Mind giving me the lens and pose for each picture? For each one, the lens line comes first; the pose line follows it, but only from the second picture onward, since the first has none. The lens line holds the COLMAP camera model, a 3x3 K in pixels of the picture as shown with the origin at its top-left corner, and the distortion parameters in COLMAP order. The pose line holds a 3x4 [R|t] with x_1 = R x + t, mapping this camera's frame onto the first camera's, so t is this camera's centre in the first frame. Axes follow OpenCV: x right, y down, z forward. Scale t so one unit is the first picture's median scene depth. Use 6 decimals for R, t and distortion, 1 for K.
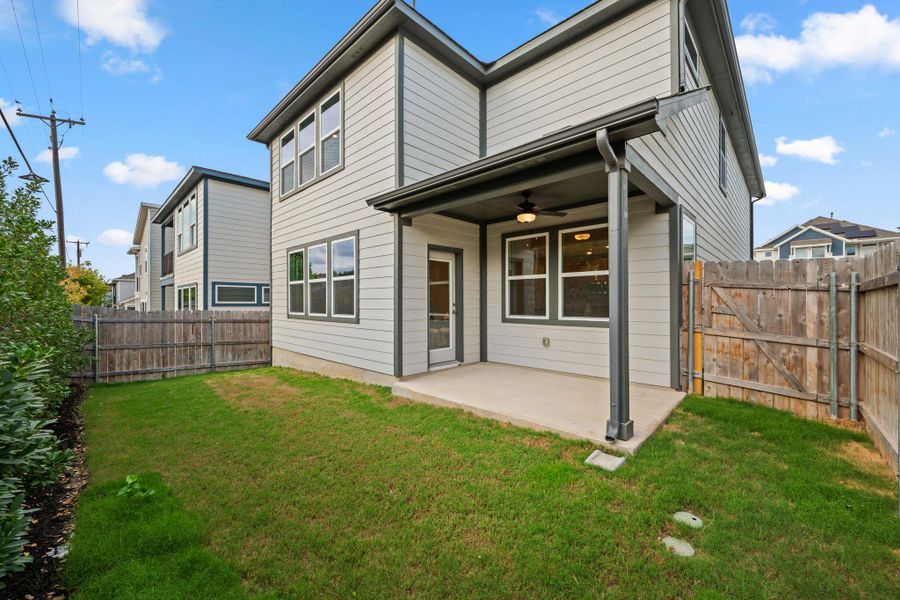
lens RADIAL K [[349.8, 0, 450.8], [0, 349.8, 301.2], [0, 0, 1]] dist [-0.001275, 0.000034]
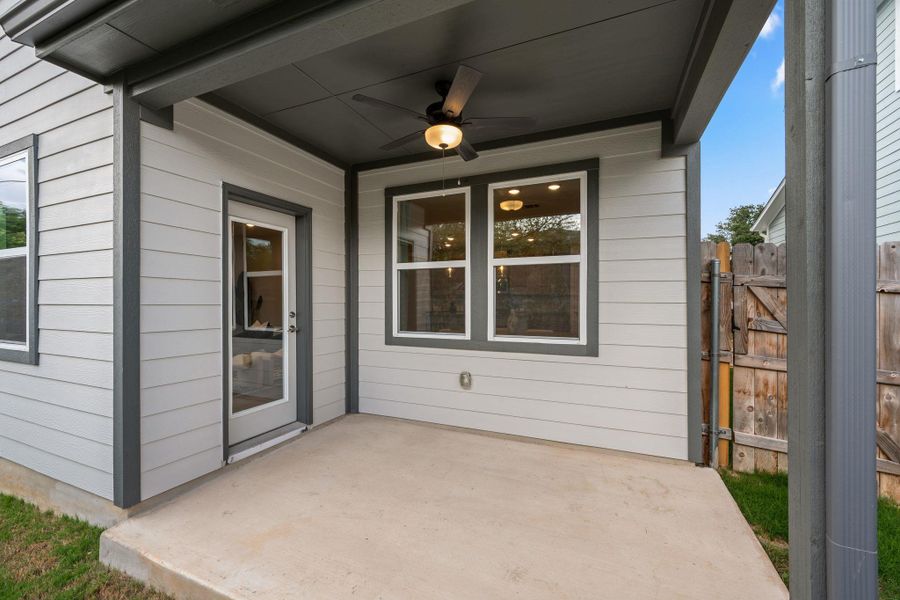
lens RADIAL K [[366.4, 0, 450.0], [0, 366.4, 300.0], [0, 0, 1]] dist [-0.000494, 0.000031]
pose [[0.938103, -0.000002, 0.346356, 0.043056], [-0.000864, 0.999997, 0.002344, -0.014141], [-0.346355, -0.002499, 0.938100, 0.452949]]
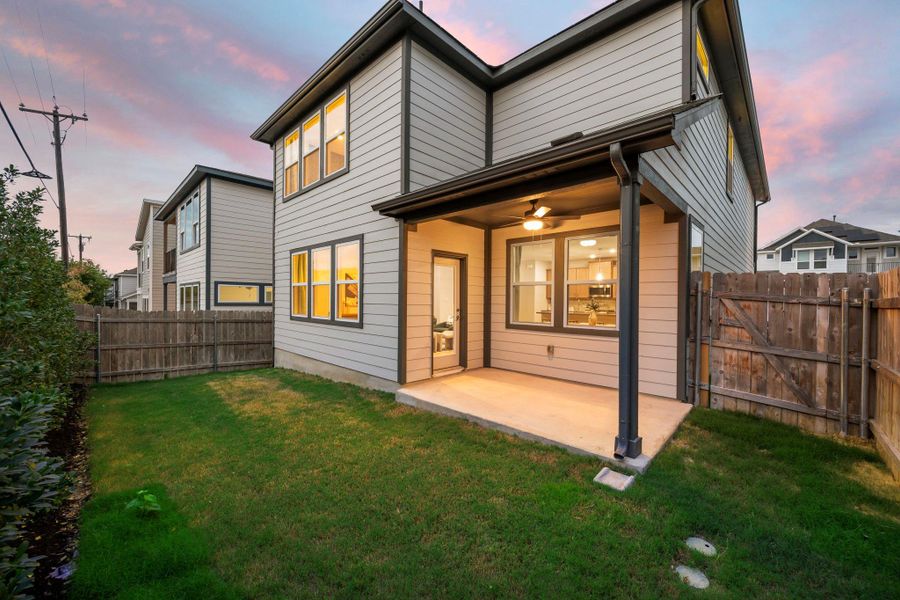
lens RADIAL K [[348.4, 0, 450.5], [0, 348.4, 301.0], [0, 0, 1]] dist [-0.000733, -0.000235]
pose [[0.999942, 0.010677, -0.001179, -0.012496], [-0.010667, 0.999909, 0.008201, -0.025859], [0.001267, -0.008187, 0.999966, 0.009462]]
